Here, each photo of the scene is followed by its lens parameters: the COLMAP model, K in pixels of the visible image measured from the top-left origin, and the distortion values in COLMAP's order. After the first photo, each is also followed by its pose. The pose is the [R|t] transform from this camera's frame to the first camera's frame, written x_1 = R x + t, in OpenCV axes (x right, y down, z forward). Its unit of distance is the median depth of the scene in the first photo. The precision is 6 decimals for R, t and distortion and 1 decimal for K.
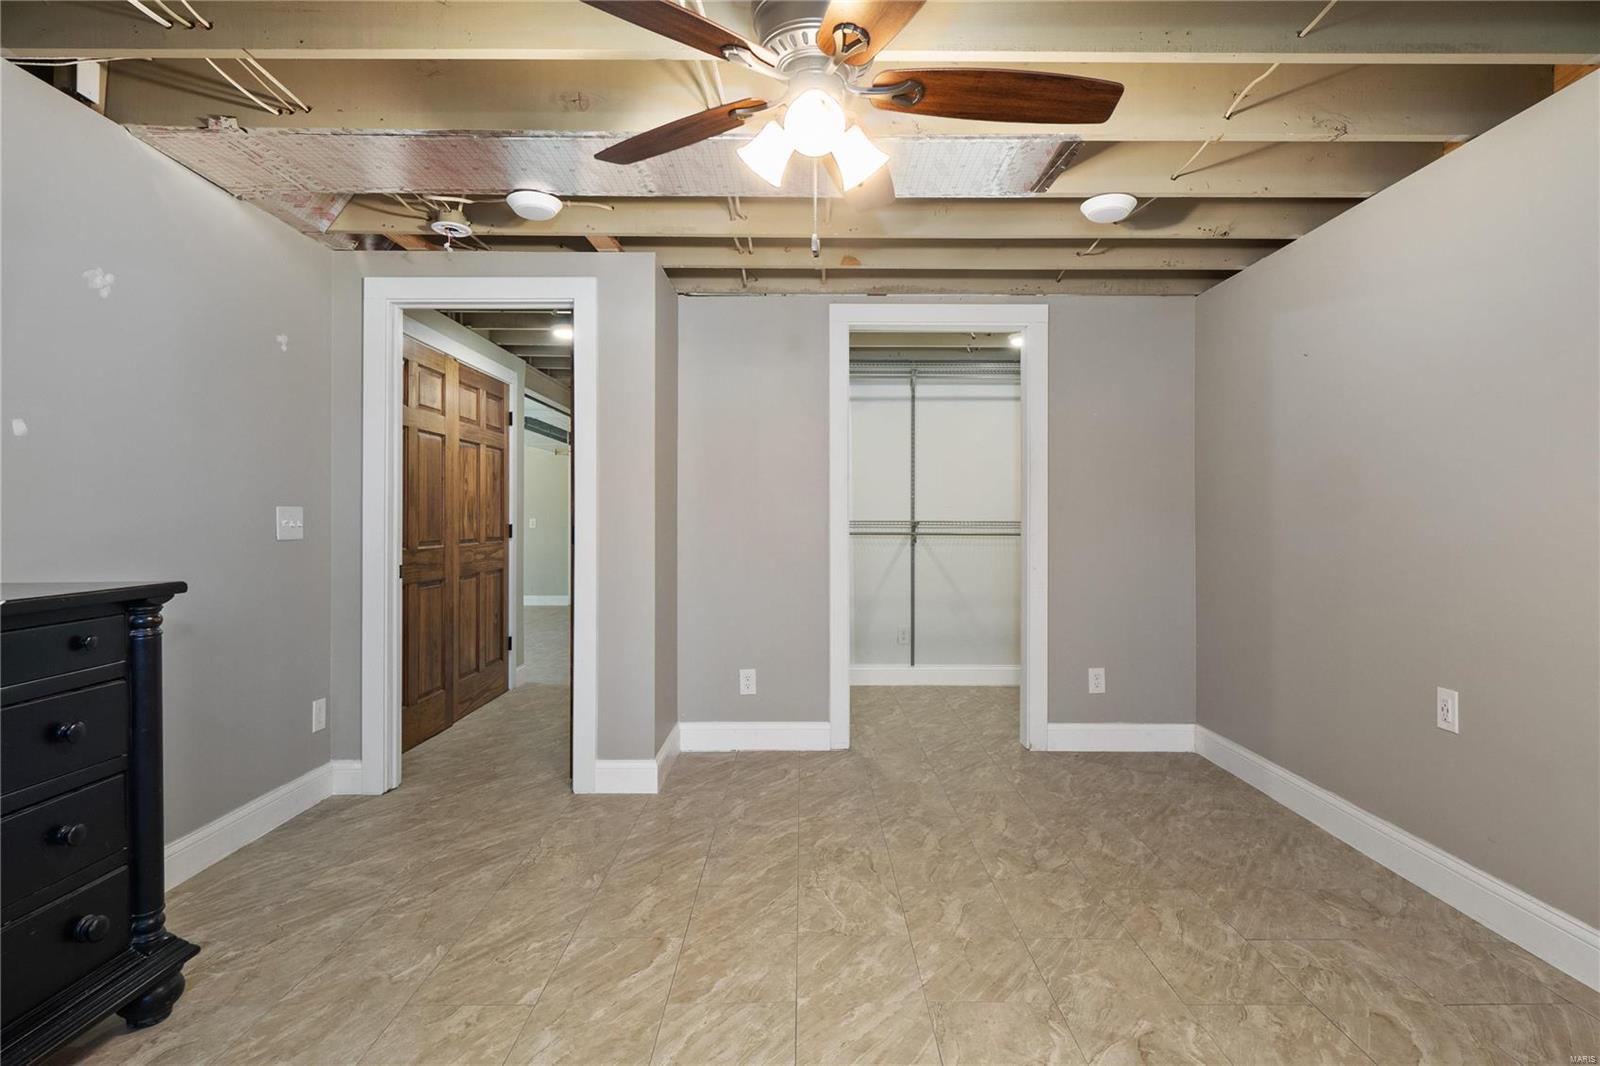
lens RADIAL K [[824.4, 0, 800.7], [0, 824.4, 527.3], [0, 0, 1]] dist [-0.004164, 0.000303]
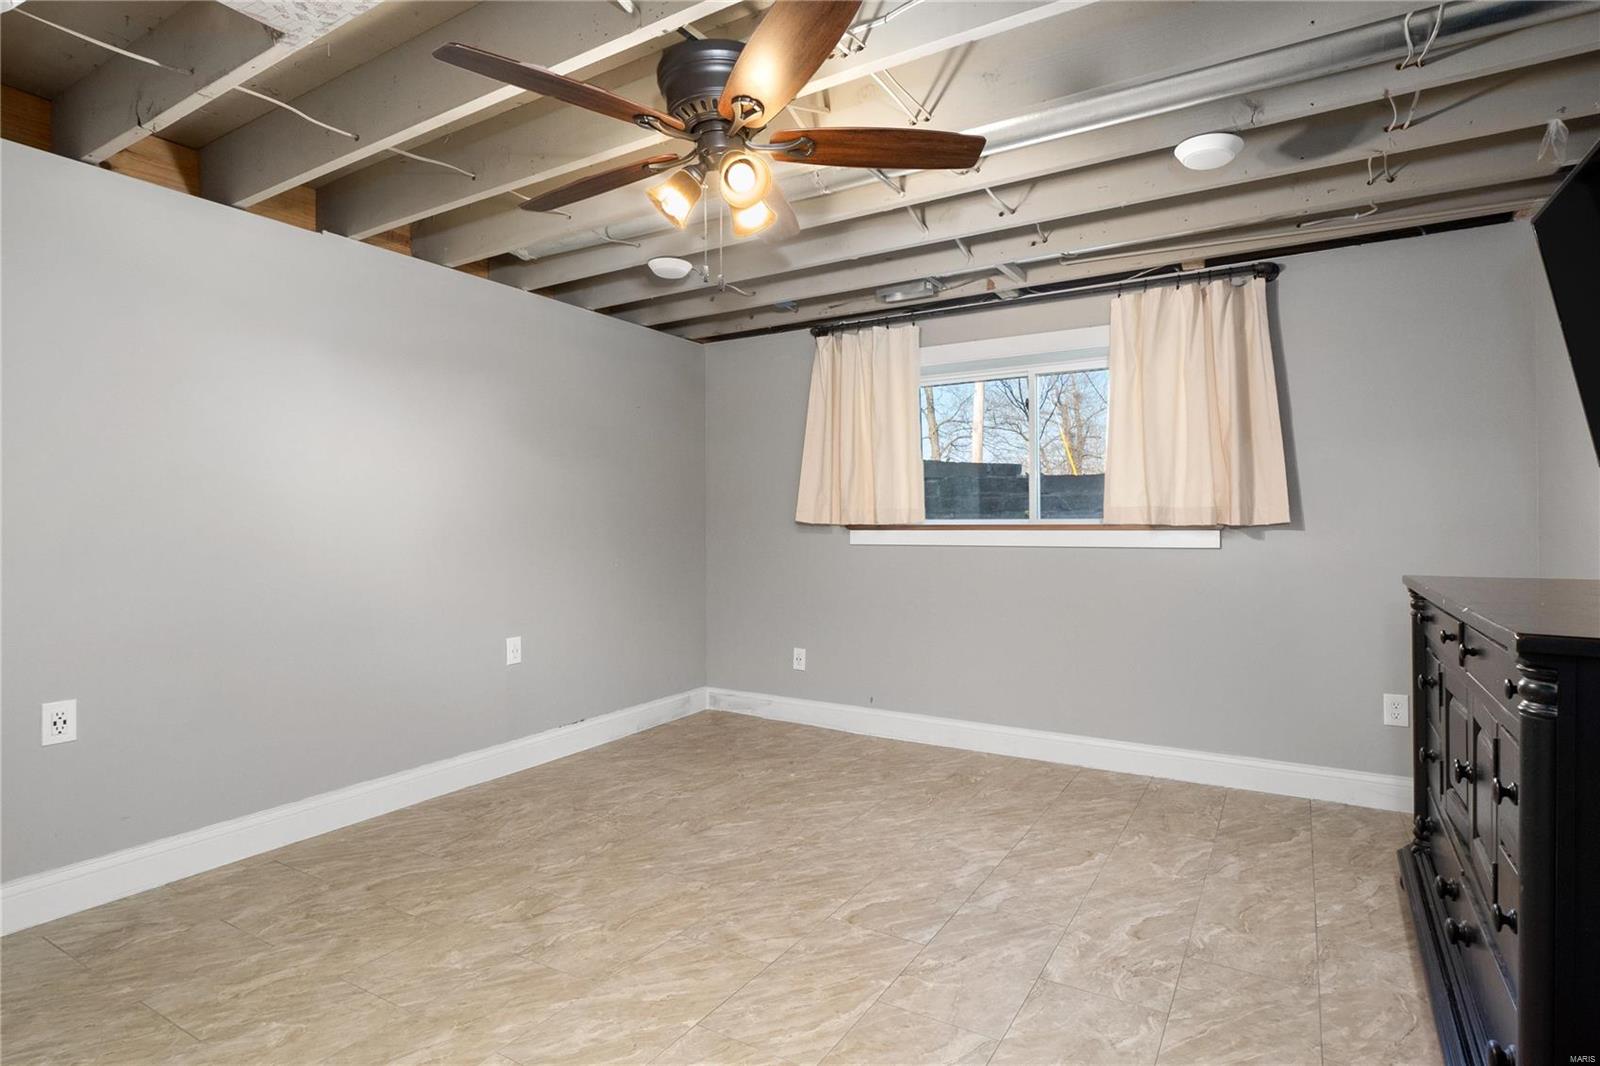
lens RADIAL K [[824.4, 0, 798.5], [0, 824.4, 528.5], [0, 0, 1]] dist [-0.004164, 0.000303]
pose [[-0.853753, -0.001824, 0.520674, -0.574753], [0.004135, 0.999939, 0.010283, -0.019238], [-0.520661, 0.010932, -0.853693, 1.647612]]
